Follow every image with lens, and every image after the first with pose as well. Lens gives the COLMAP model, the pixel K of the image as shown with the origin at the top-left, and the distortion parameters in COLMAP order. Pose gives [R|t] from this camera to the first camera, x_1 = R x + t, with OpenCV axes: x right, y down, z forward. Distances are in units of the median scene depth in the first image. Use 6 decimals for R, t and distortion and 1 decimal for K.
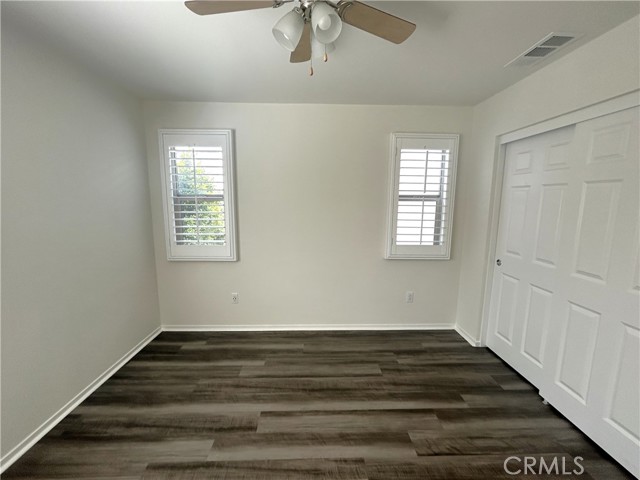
lens RADIAL K [[270.4, 0, 319.2], [0, 270.4, 238.8], [0, 0, 1]] dist [0.000930, 0.000462]
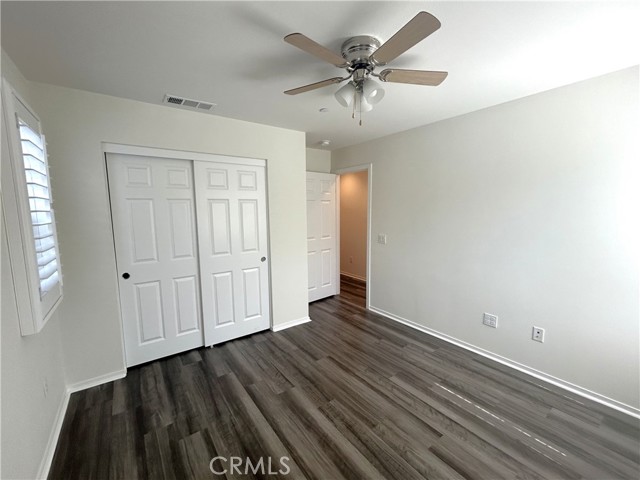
lens RADIAL K [[270.4, 0, 319.2], [0, 270.4, 238.8], [0, 0, 1]] dist [0.000930, 0.000462]
pose [[-0.563939, -0.095652, 0.820258, -0.549308], [0.125664, 0.971763, 0.199715, -0.160859], [-0.816199, 0.215704, -0.535995, 0.998684]]
